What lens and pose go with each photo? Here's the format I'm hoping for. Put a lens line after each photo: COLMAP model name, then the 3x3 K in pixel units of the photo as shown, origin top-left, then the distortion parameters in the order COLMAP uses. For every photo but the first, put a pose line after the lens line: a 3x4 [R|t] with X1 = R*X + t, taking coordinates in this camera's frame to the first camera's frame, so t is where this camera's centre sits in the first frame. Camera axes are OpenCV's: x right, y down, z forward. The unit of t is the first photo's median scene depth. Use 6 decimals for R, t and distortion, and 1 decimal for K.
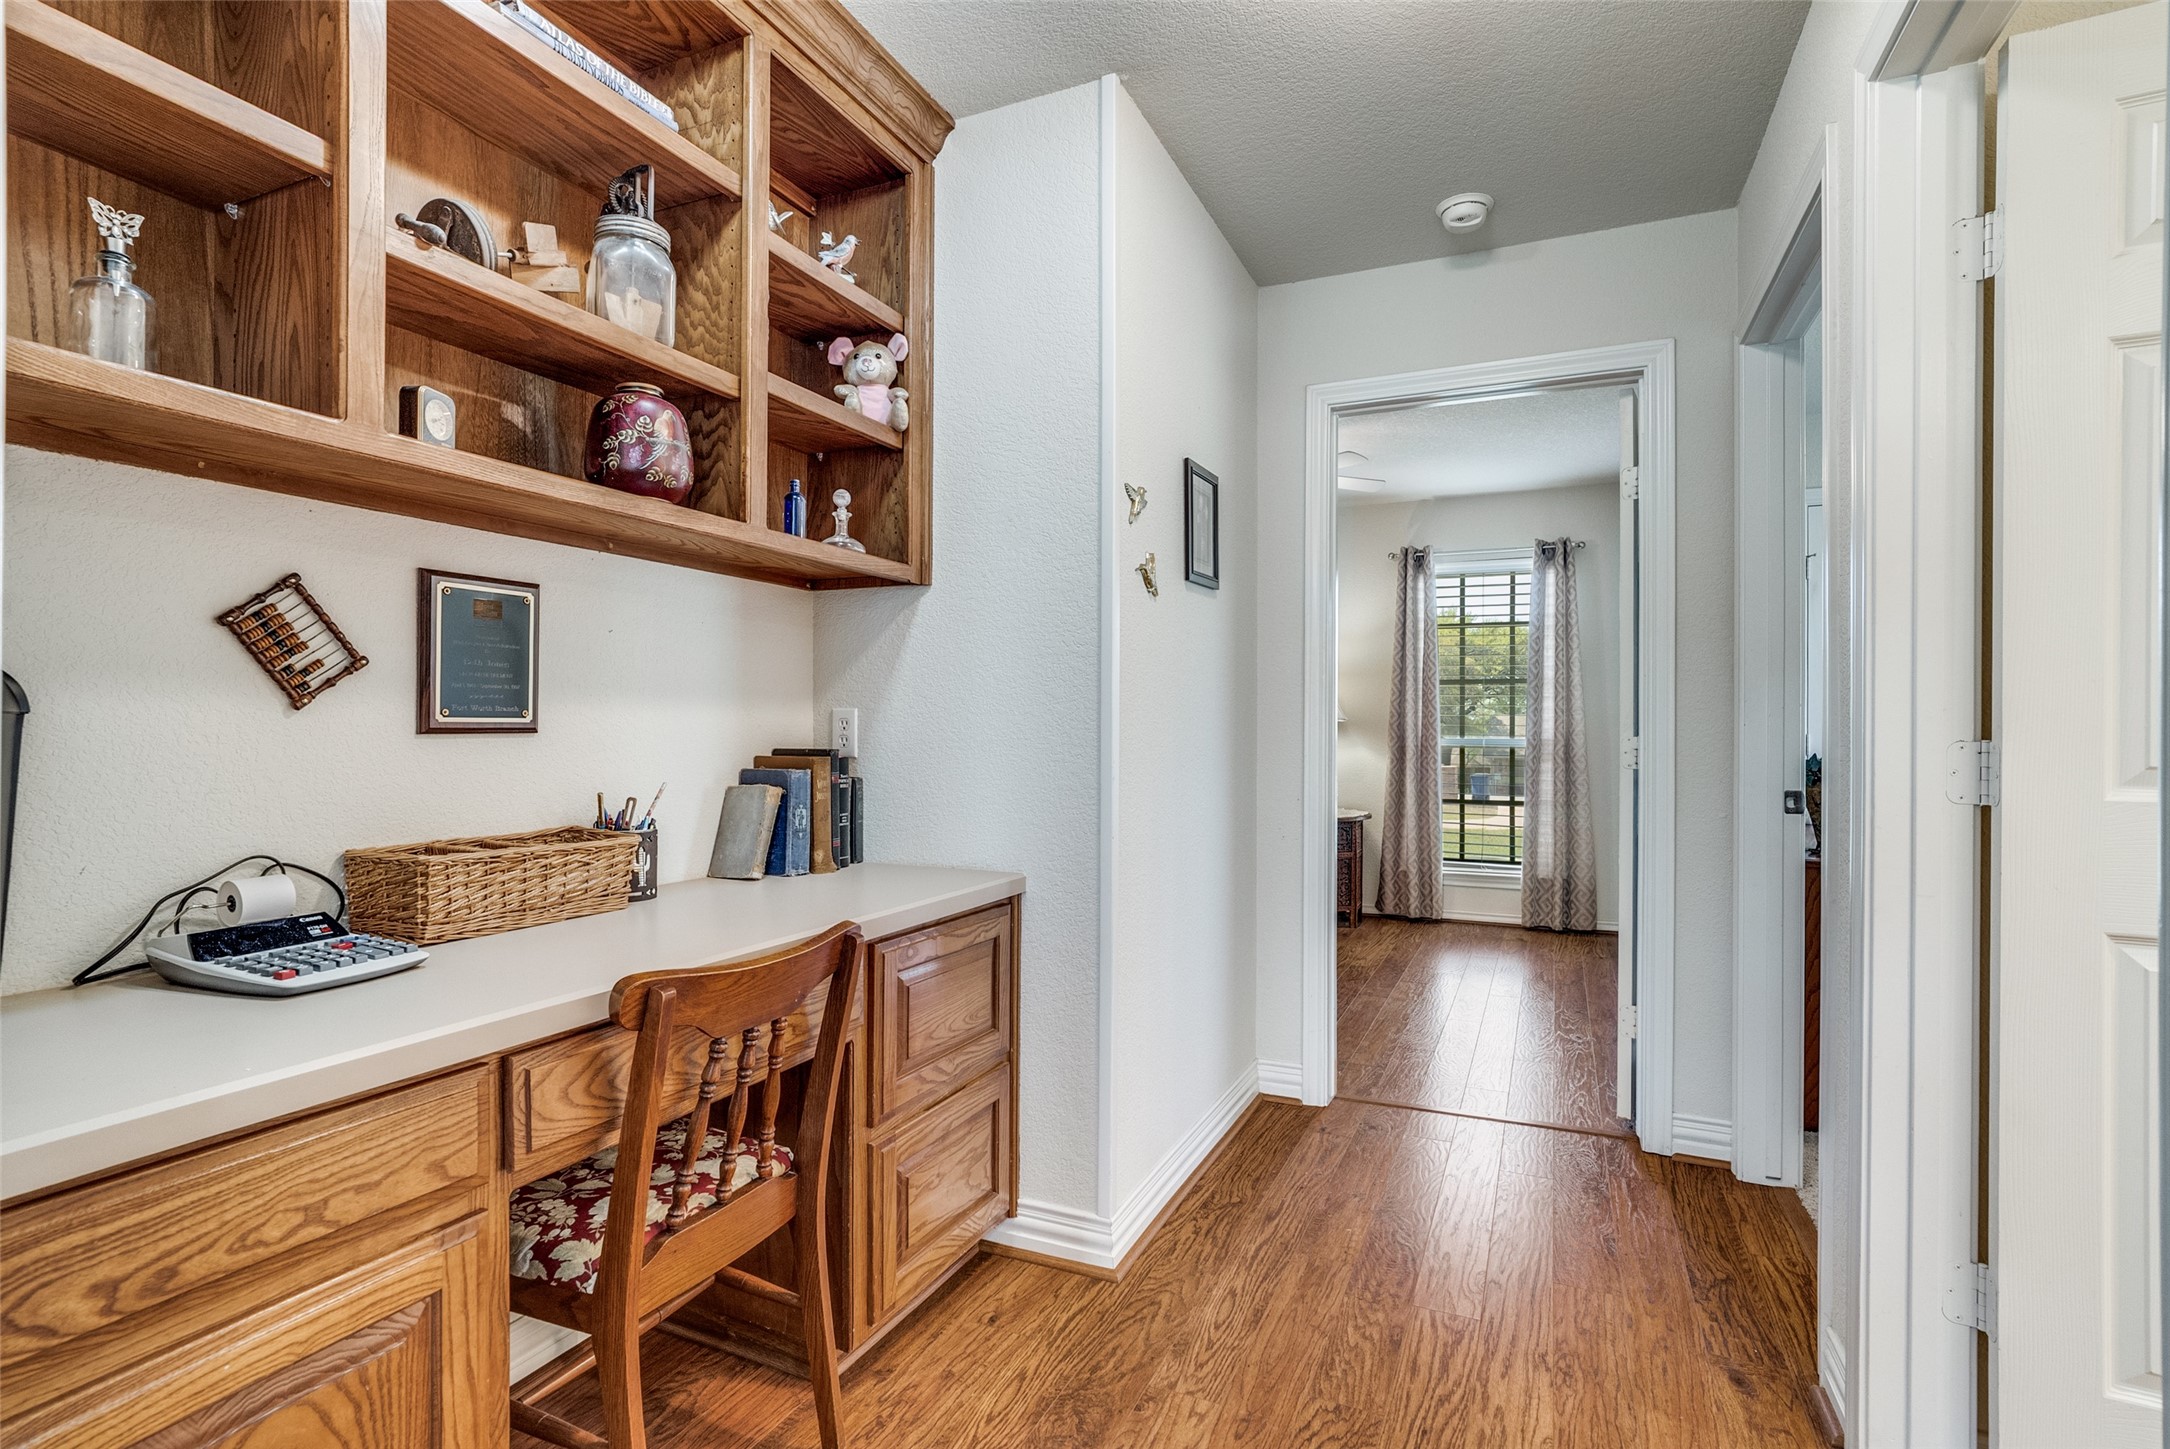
lens RADIAL K [[1026.7, 0, 1096.0], [0, 1026.7, 742.7], [0, 0, 1]] dist [-0.016356, 0.007834]
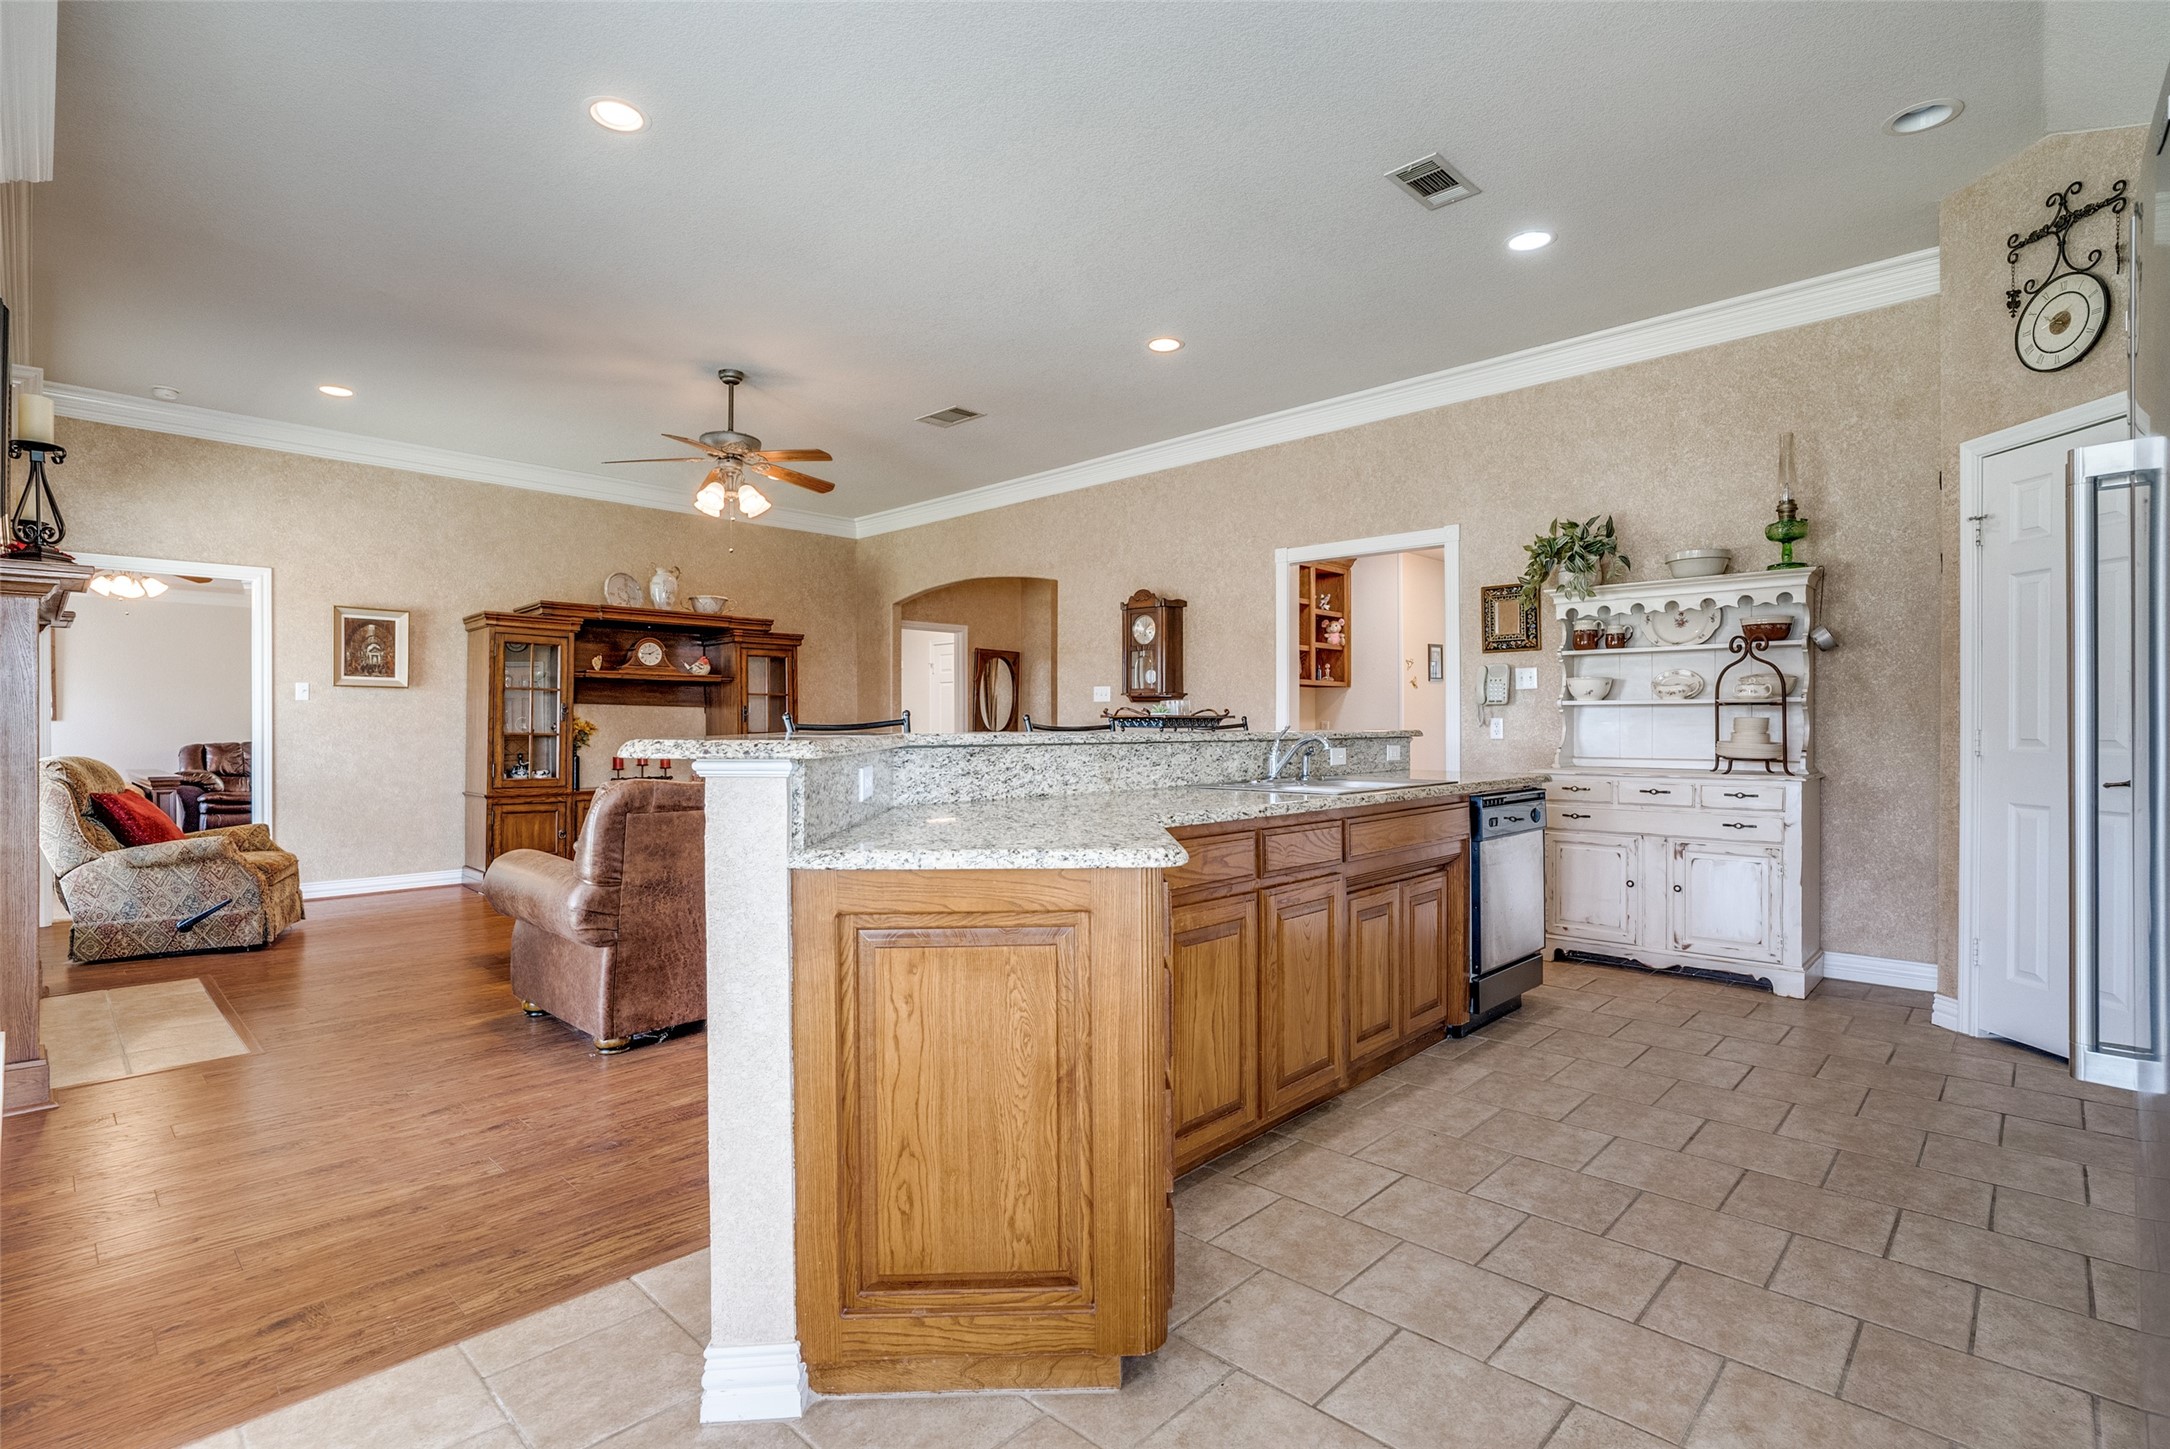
lens RADIAL K [[1026.7, 0, 1091.0], [0, 1026.7, 721.9], [0, 0, 1]] dist [-0.016356, 0.007834]
pose [[0.942726, -0.012769, -0.333324, 0.177898], [0.005873, 0.999748, -0.021688, 0.040776], [0.333517, 0.018488, 0.942563, -2.719340]]
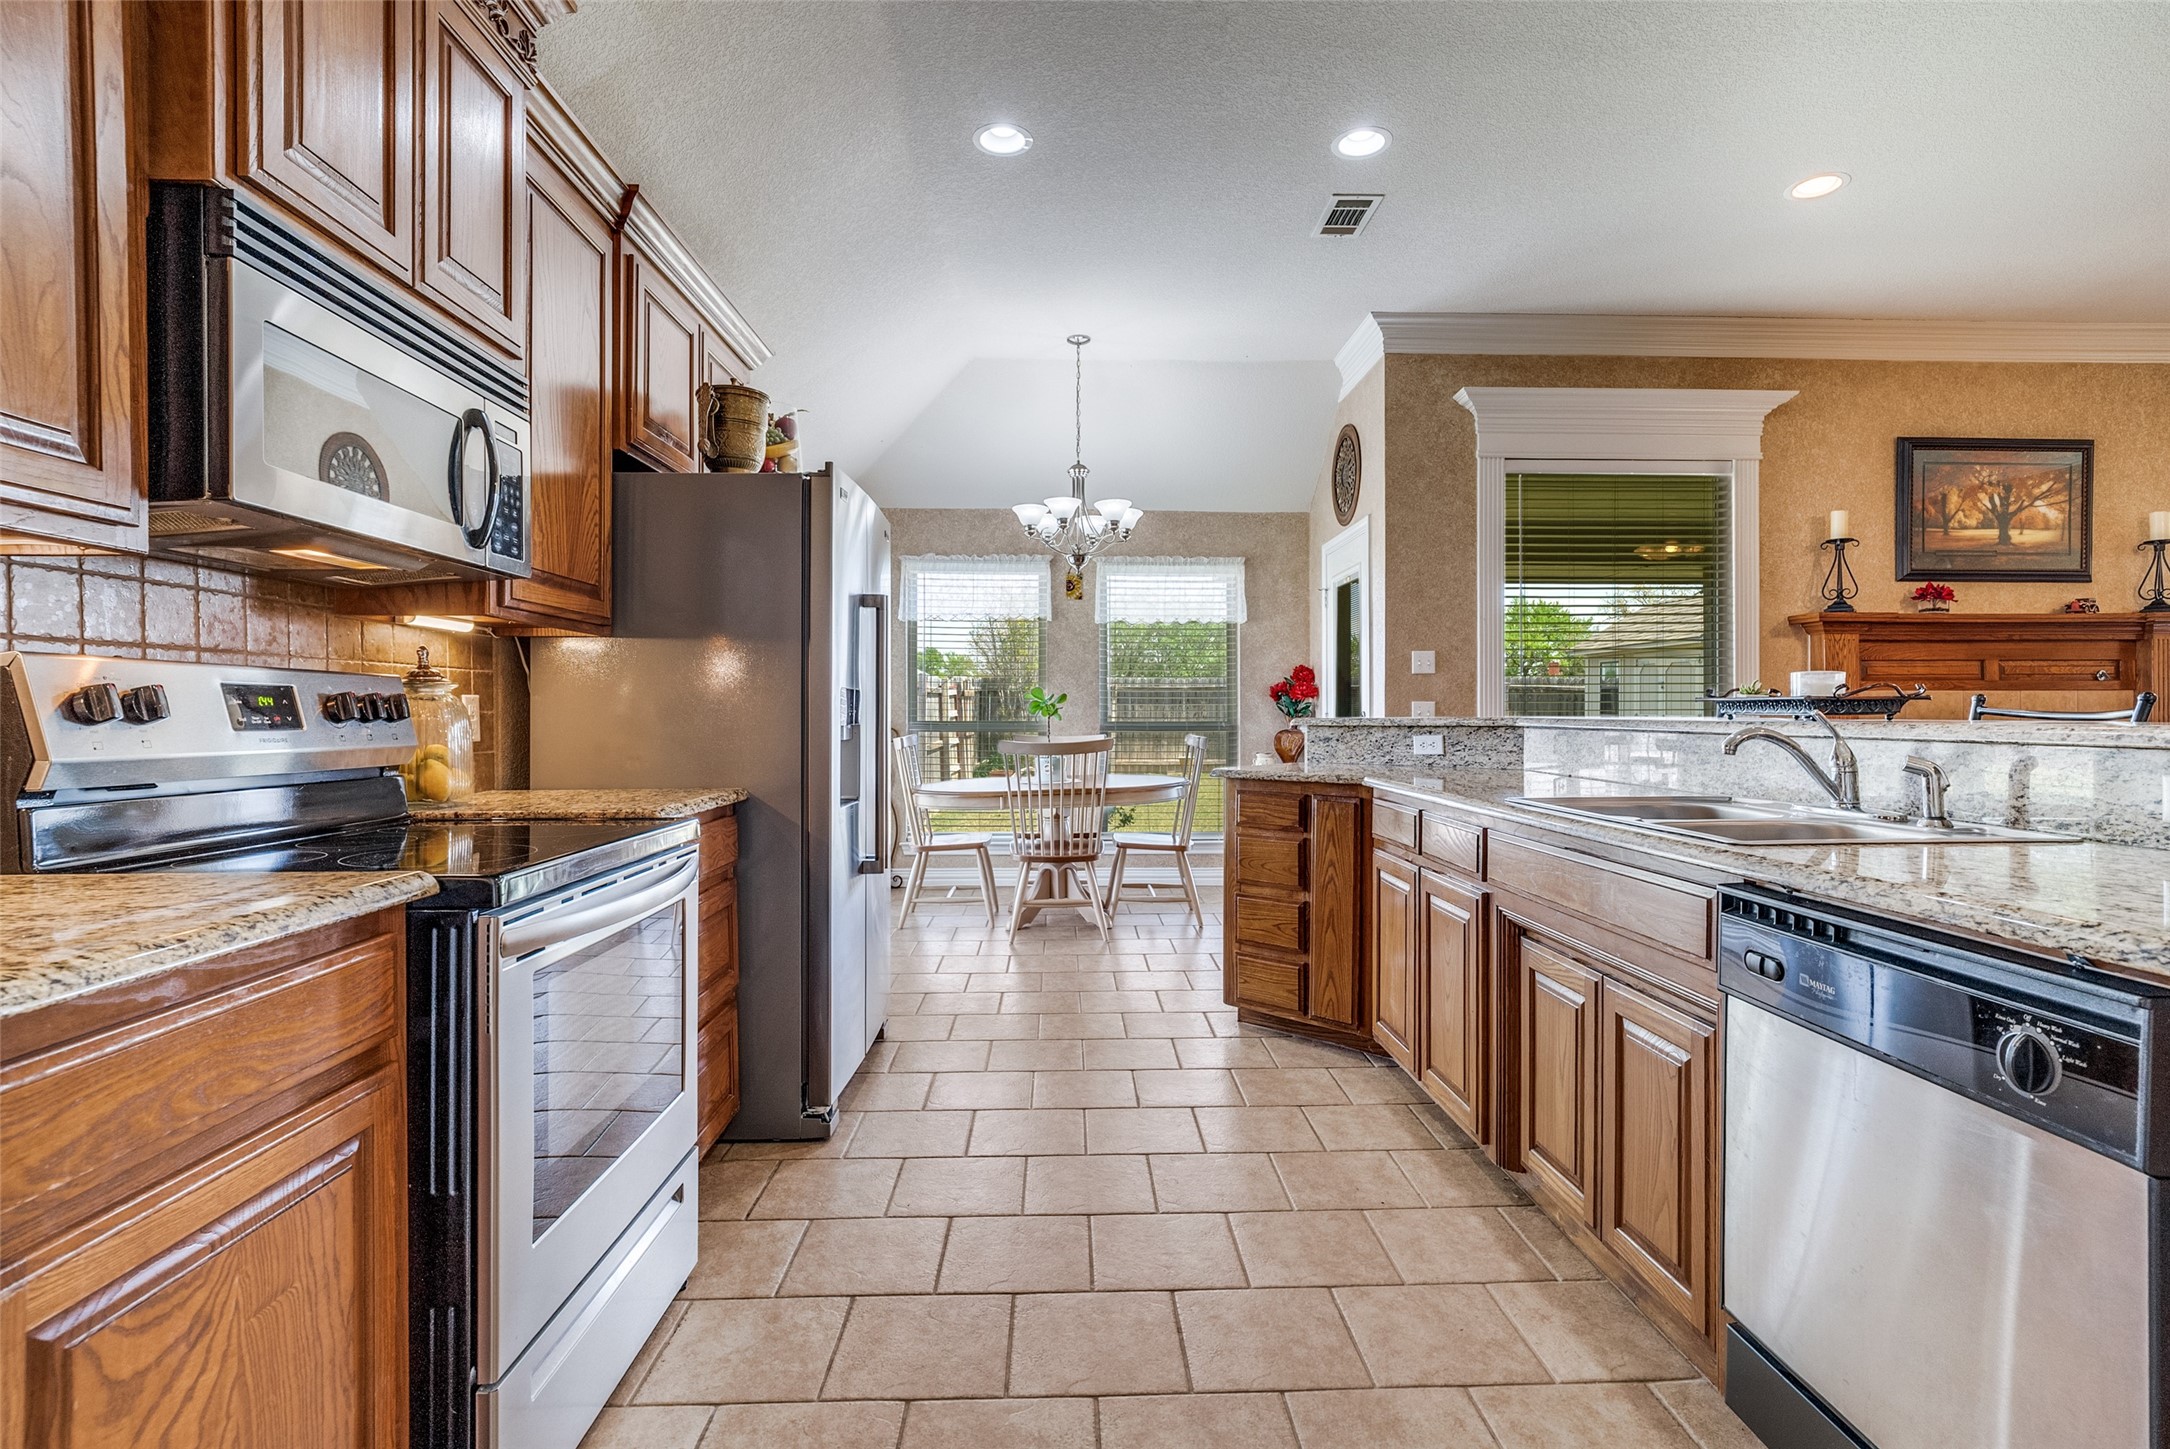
lens RADIAL K [[1026.7, 0, 1095.3], [0, 1026.7, 713.3], [0, 0, 1]] dist [-0.016356, 0.007834]
pose [[-0.897833, -0.005762, -0.440298, 0.886661], [-0.012107, 0.999859, 0.011605, 0.011732], [0.440169, 0.015750, -0.897777, -0.562291]]
